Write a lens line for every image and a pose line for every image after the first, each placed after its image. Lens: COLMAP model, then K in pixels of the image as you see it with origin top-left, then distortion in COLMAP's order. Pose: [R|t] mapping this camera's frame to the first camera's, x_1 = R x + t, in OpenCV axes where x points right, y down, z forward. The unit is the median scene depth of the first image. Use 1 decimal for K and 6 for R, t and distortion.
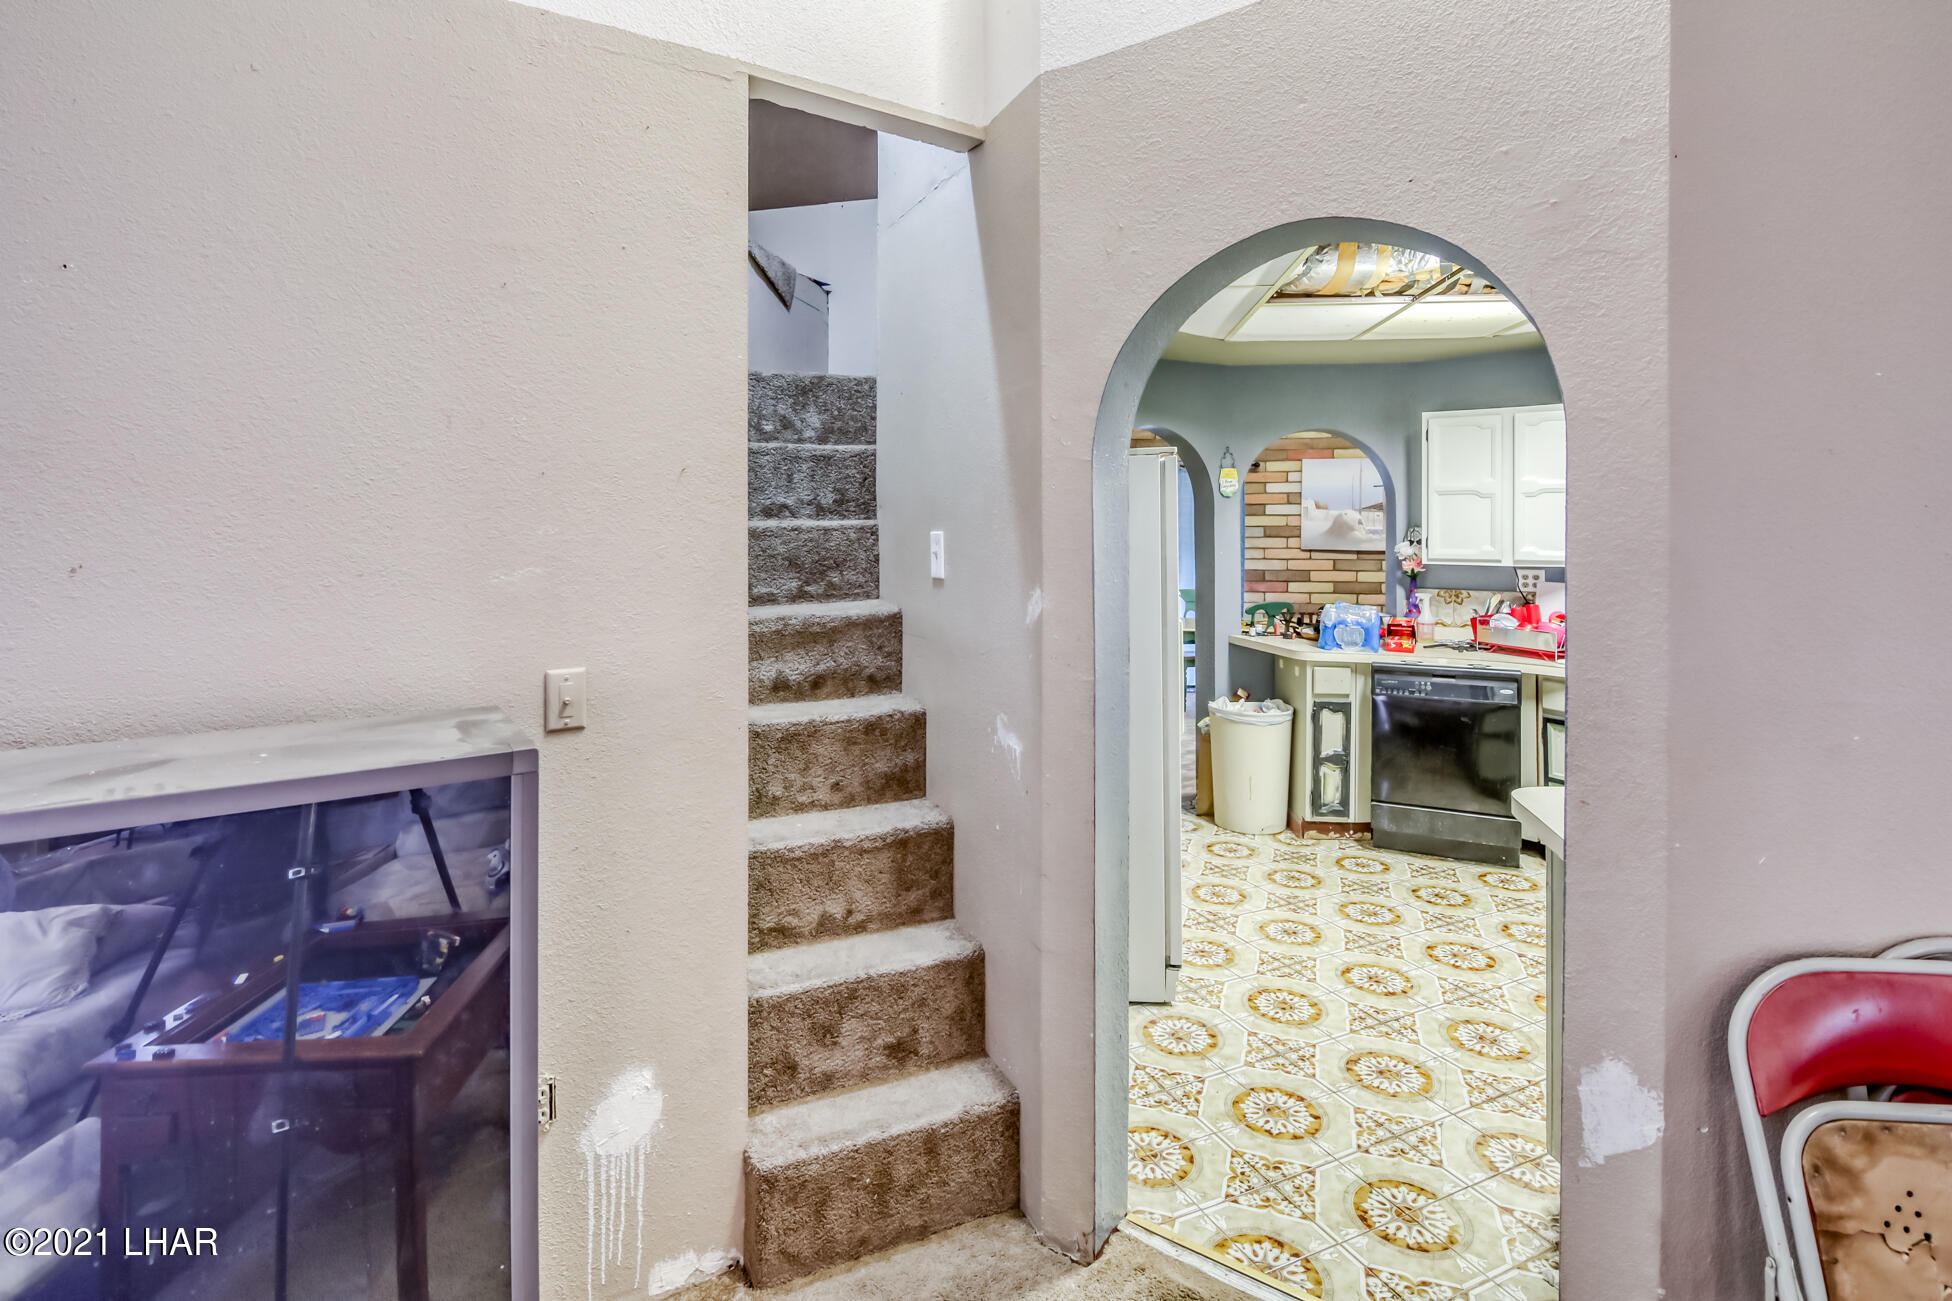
lens RADIAL K [[946.8, 0, 966.9], [0, 946.8, 532.0], [0, 0, 1]] dist [0.001255, -0.001293]
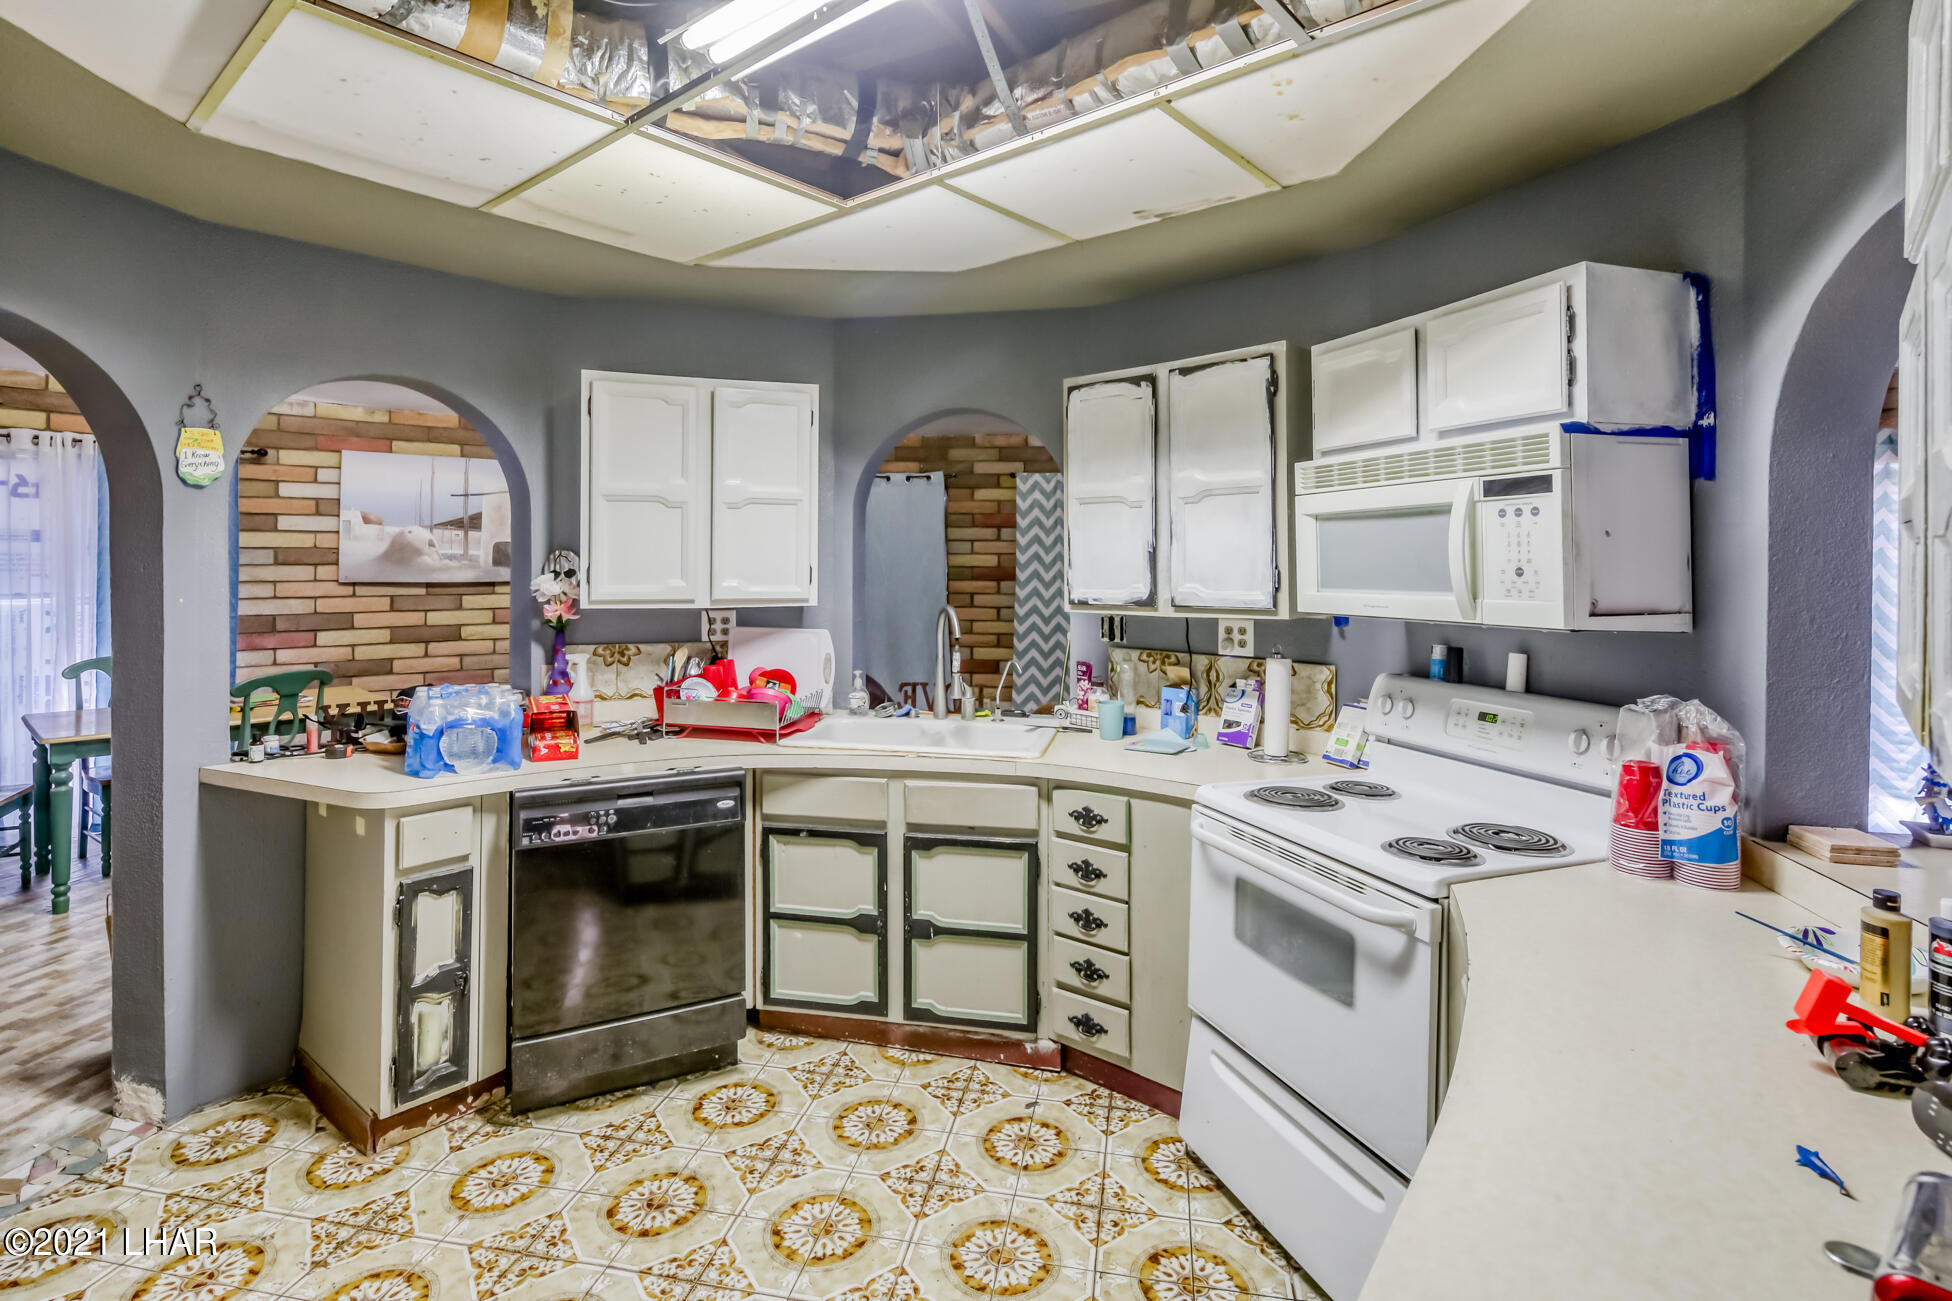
lens RADIAL K [[945.2, 0, 976.5], [0, 945.2, 555.1], [0, 0, 1]] dist [0.001254, -0.000514]
pose [[0.582639, 0.003792, 0.812722, 0.123151], [-0.002675, 0.999993, -0.002748, -0.001275], [-0.812726, -0.000573, 0.582645, 0.422167]]
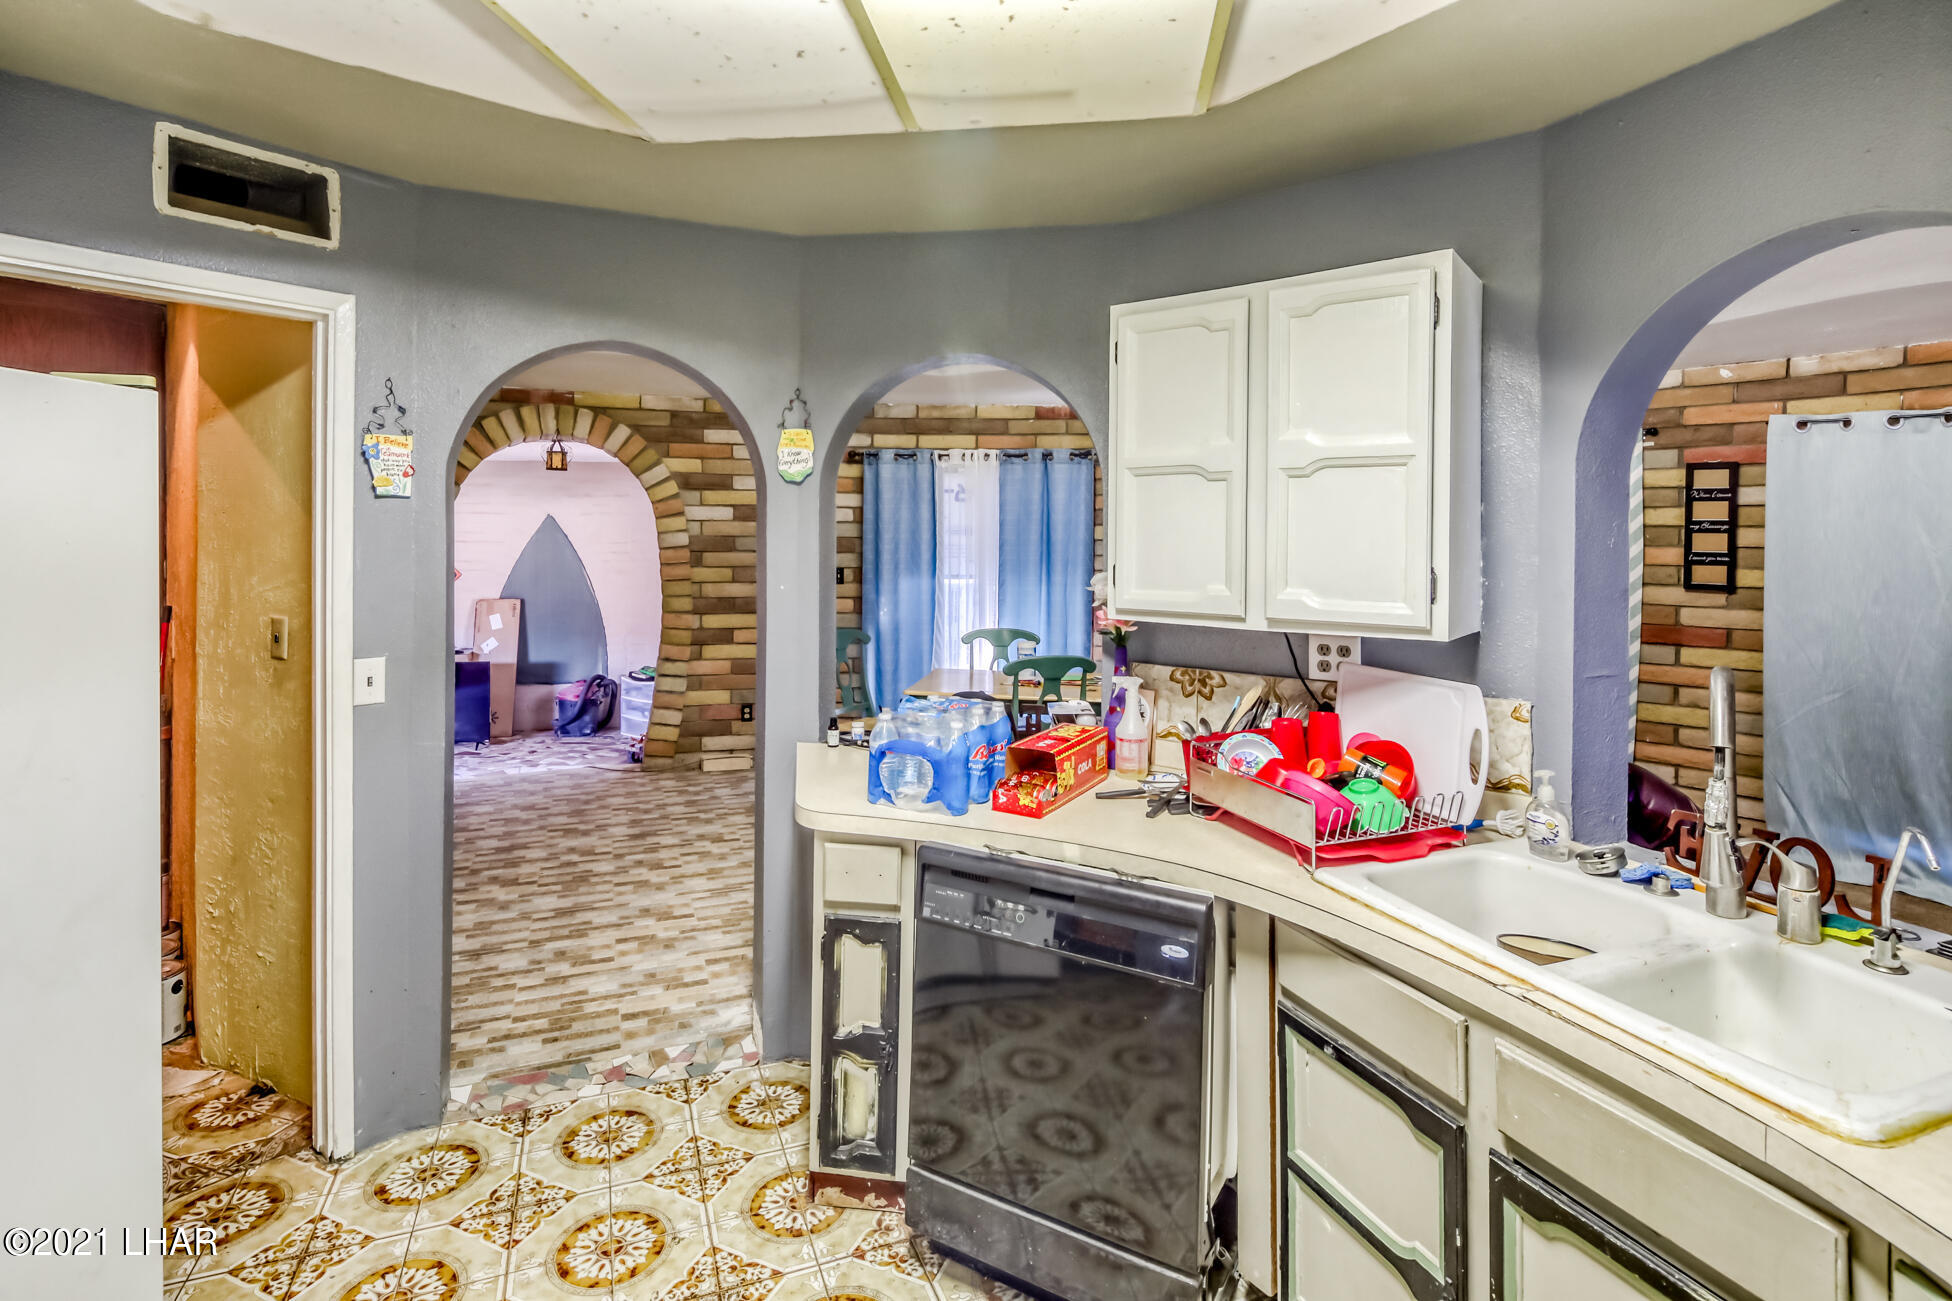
lens RADIAL K [[943.7, 0, 984.1], [0, 943.7, 544.9], [0, 0, 1]] dist [0.003500, -0.000633]
pose [[0.998408, 0.009901, -0.055536, 0.449551], [-0.009851, 0.999951, 0.001177, -0.004143], [0.055544, -0.000628, 0.998456, 0.521585]]
